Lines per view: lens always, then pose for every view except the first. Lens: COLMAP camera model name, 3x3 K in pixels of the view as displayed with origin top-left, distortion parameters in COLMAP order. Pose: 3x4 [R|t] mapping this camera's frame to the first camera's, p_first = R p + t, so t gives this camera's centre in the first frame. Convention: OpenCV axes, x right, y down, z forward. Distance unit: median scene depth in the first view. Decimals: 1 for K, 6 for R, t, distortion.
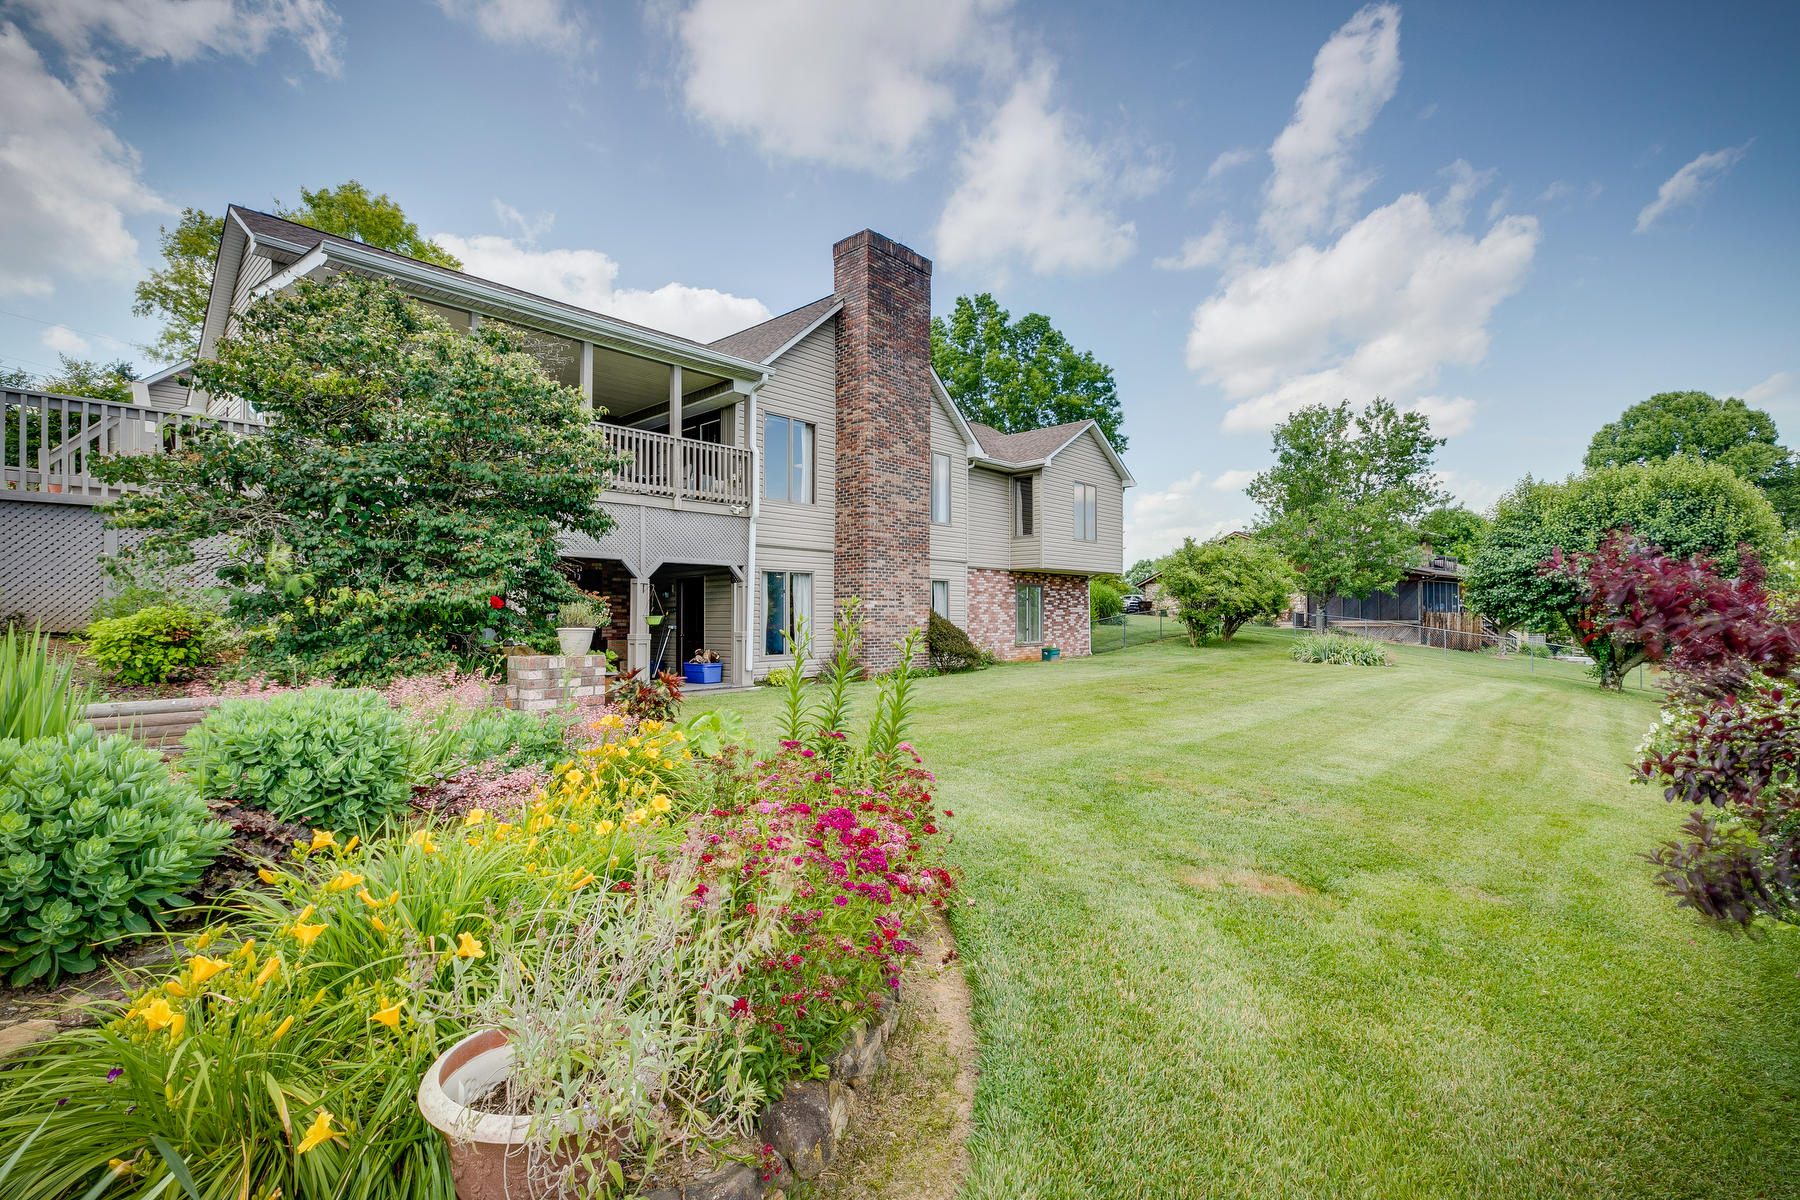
lens RADIAL K [[819.4, 0, 891.6], [0, 819.4, 611.3], [0, 0, 1]] dist [0.011378, 0.001115]
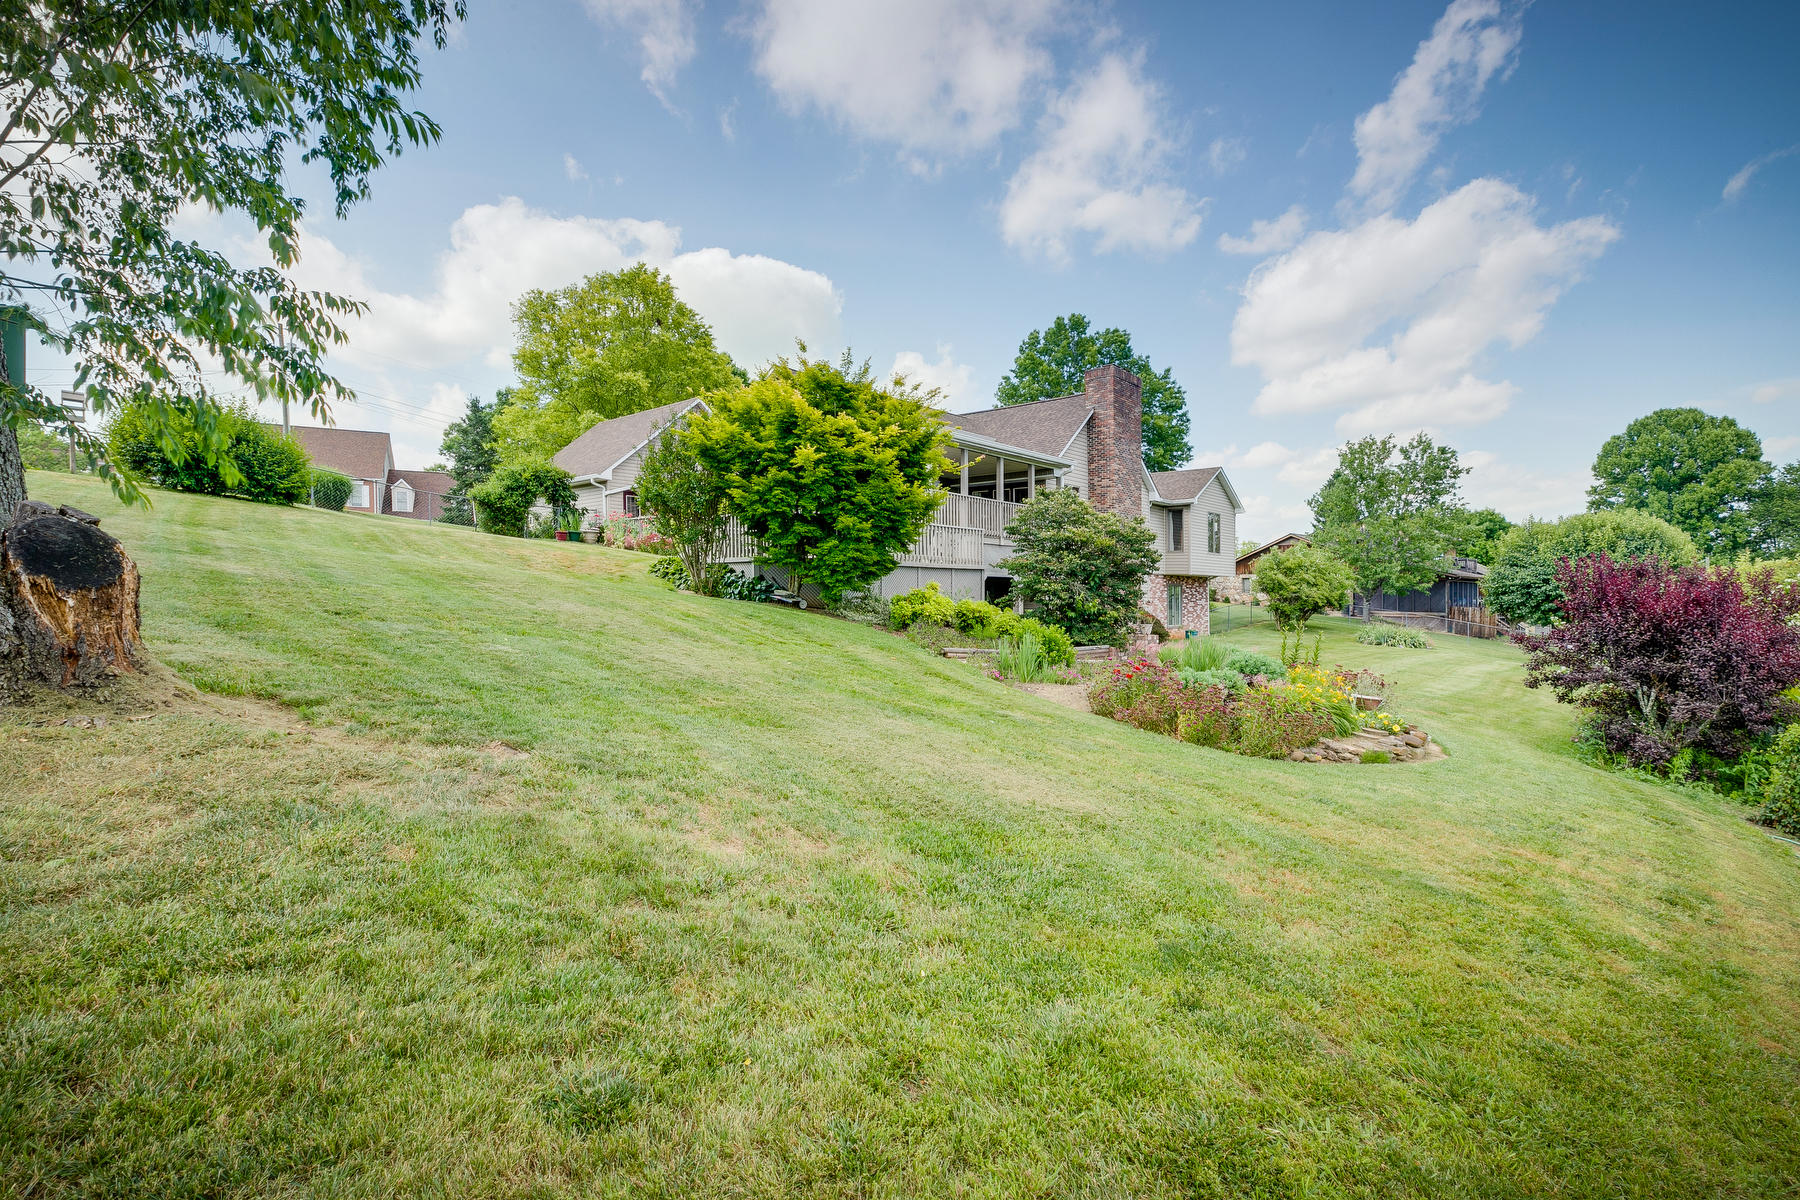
lens RADIAL K [[819.4, 0, 908.9], [0, 819.4, 580.8], [0, 0, 1]] dist [0.011378, 0.001115]
pose [[0.999733, 0.023101, 0.001080, -0.231735], [-0.023096, 0.999724, -0.004238, -0.018333], [-0.001177, 0.004212, 0.999990, -0.325056]]
